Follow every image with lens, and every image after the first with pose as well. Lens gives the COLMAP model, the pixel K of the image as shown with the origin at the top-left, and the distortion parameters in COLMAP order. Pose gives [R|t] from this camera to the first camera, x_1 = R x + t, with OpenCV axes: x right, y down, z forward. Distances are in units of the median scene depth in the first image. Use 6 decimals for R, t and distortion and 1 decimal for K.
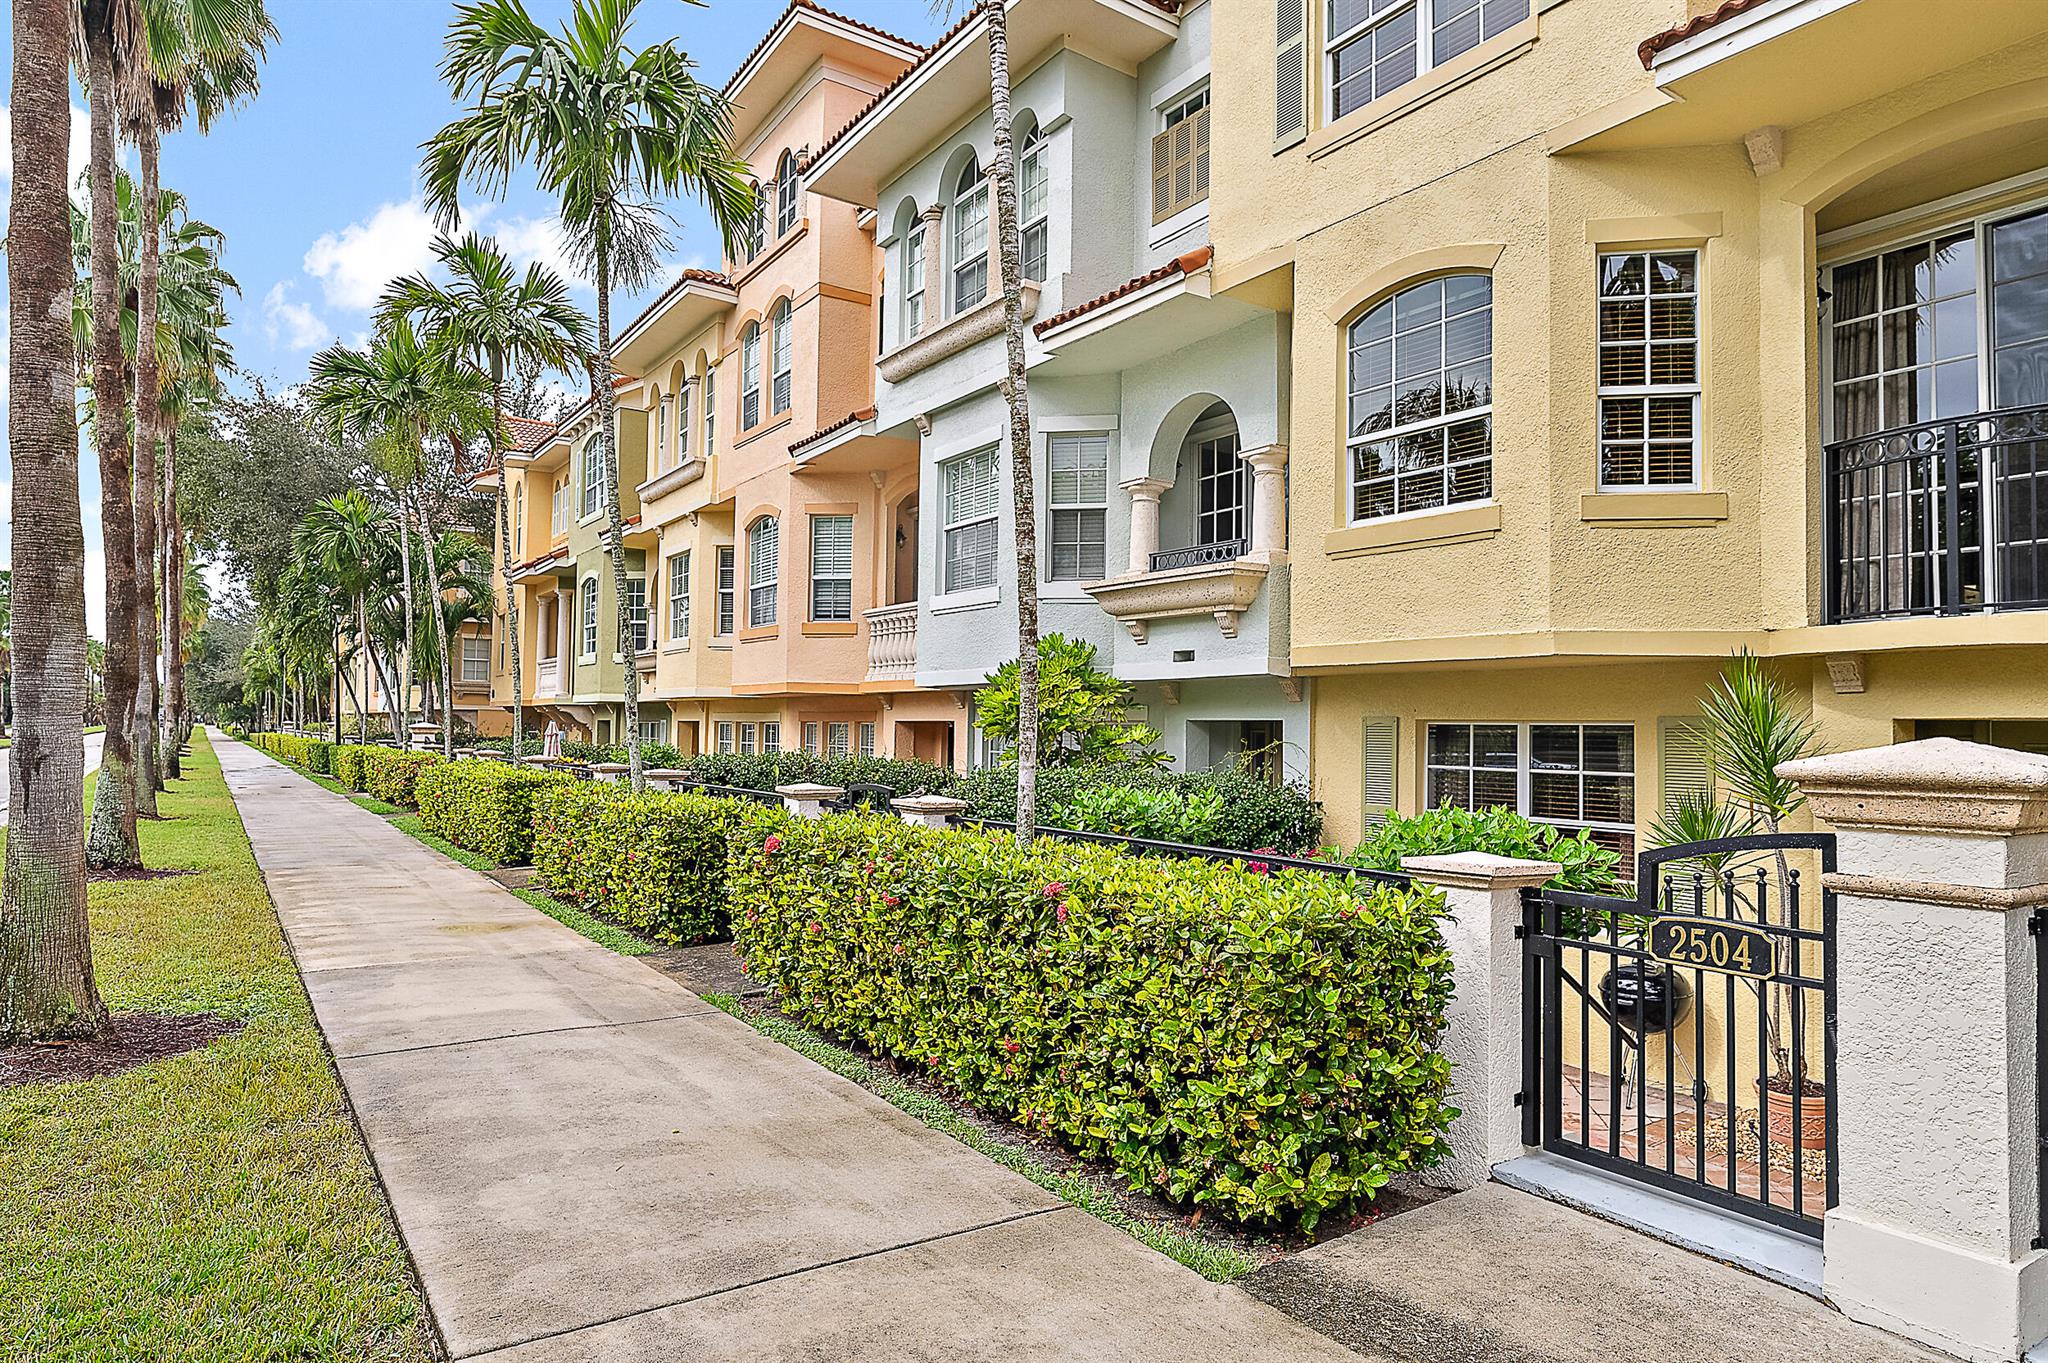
lens RADIAL K [[1214.4, 0, 1024.0], [0, 1214.4, 681.5], [0, 0, 1]] dist [0.005809, 0.001085]
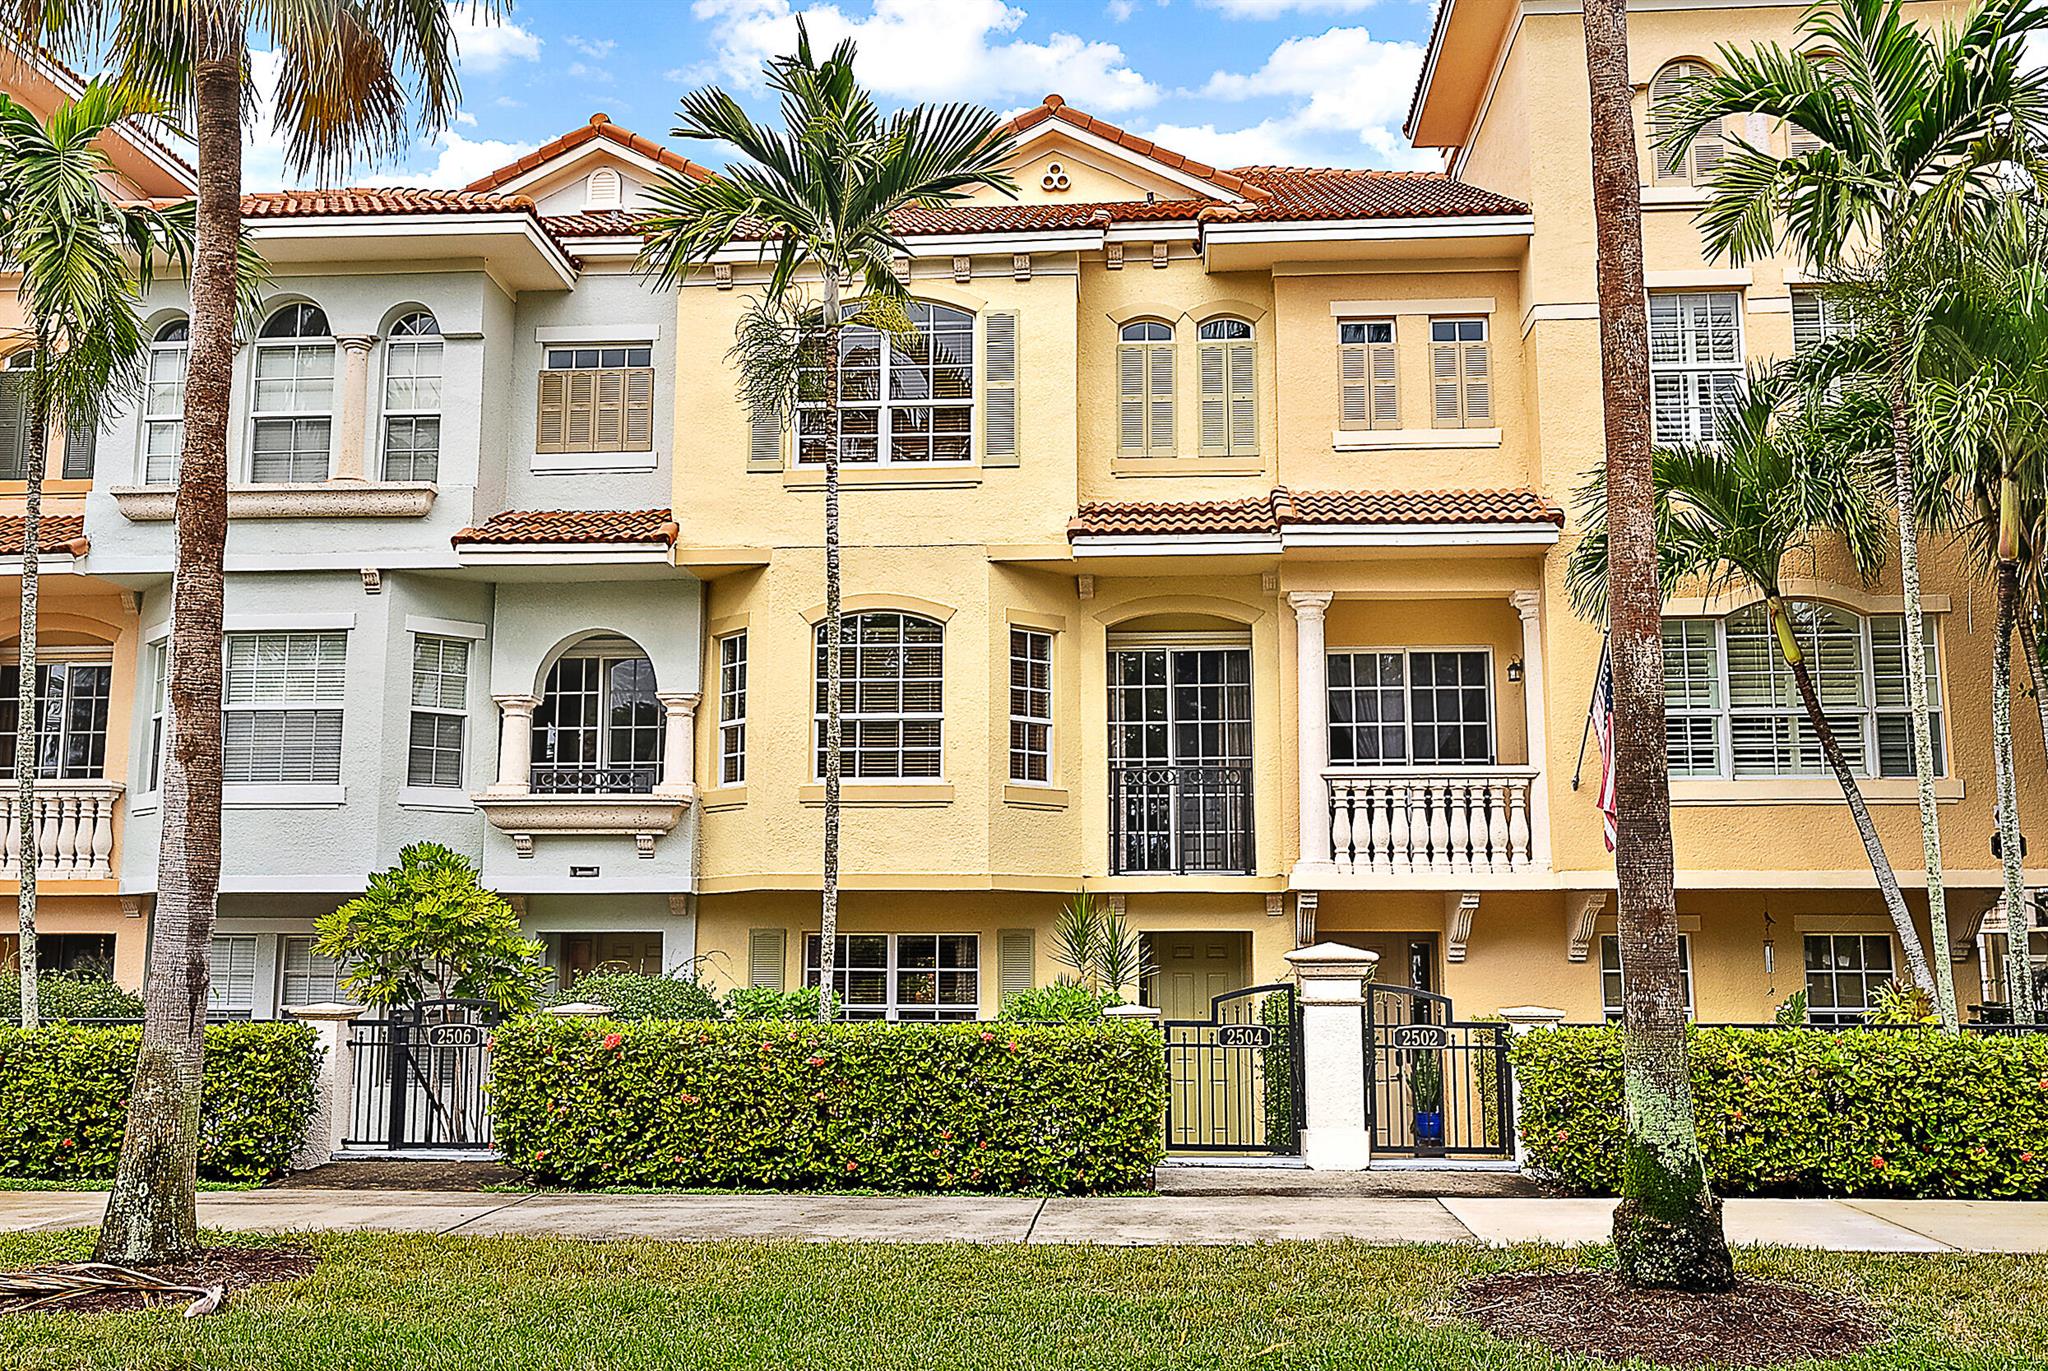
lens RADIAL K [[1792.6, 0, 1024.0], [0, 1792.6, 685.5], [0, 0, 1]] dist [-0.002383, -0.002438]
pose [[0.623469, 0.096921, 0.775818, -1.199610], [-0.023168, 0.994141, -0.105577, -0.036487], [-0.781505, 0.047850, 0.622062, -0.403954]]
